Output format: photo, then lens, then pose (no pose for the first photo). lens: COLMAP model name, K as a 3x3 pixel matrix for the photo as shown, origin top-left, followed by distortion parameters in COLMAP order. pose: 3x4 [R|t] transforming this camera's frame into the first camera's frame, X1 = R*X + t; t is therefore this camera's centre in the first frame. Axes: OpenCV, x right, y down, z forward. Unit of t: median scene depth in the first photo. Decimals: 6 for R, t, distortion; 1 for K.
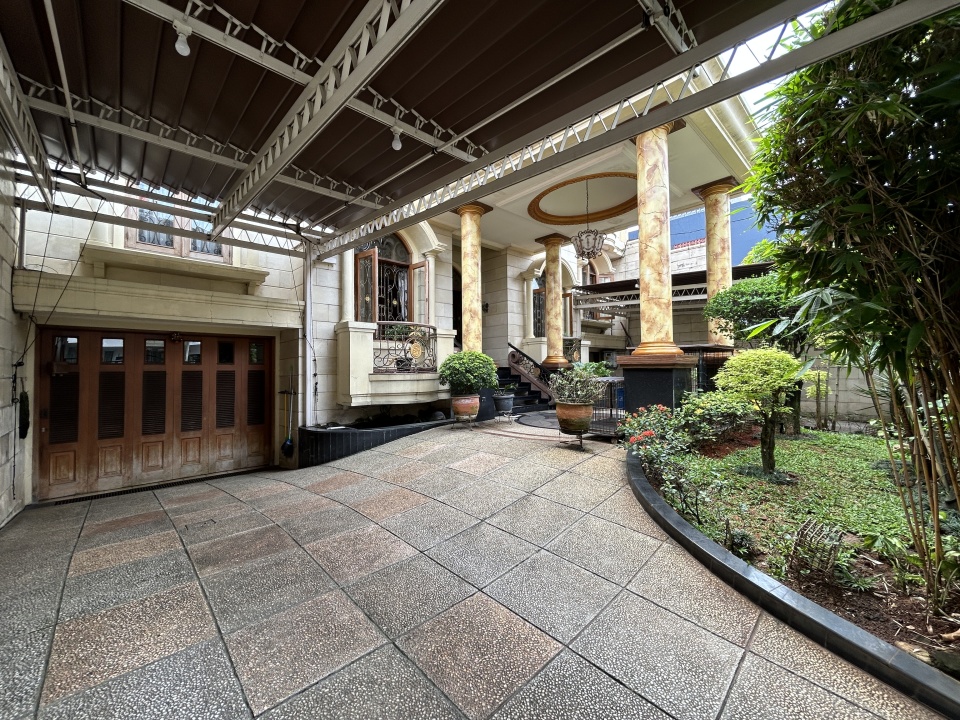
lens RADIAL K [[392.1, 0, 480.0], [0, 392.1, 360.0], [0, 0, 1]] dist [-0.003166, 0.000215]
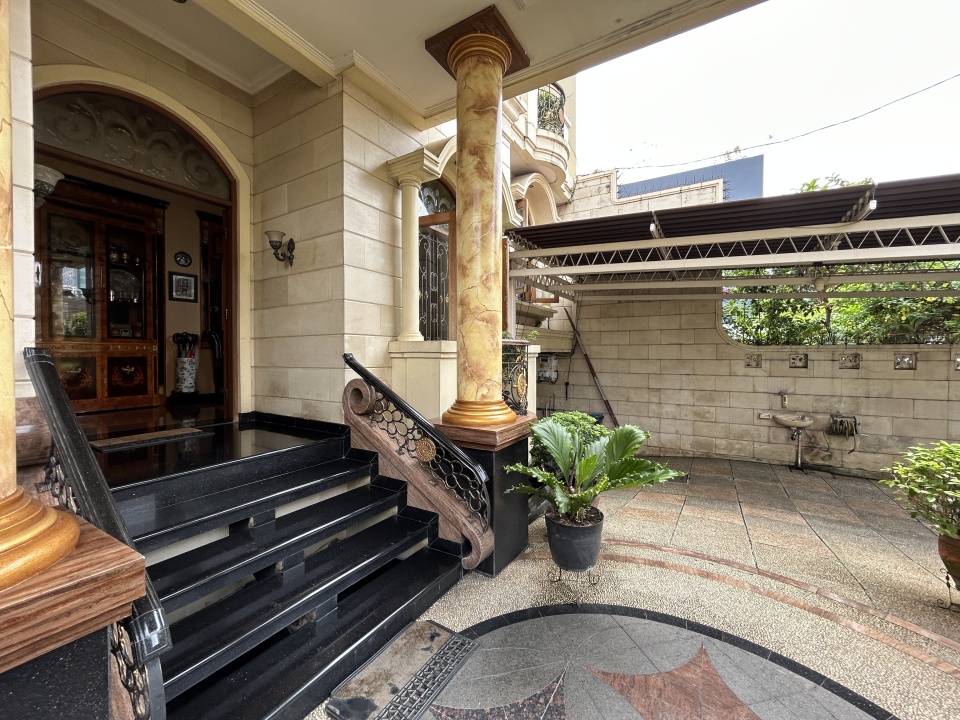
lens RADIAL K [[392.1, 0, 480.0], [0, 392.1, 360.0], [0, 0, 1]] dist [-0.003166, 0.000215]
pose [[0.963312, 0.005223, 0.268335, 0.093627], [-0.015889, 0.999167, 0.037592, -0.053004], [-0.267915, -0.040477, 0.962592, 0.632055]]
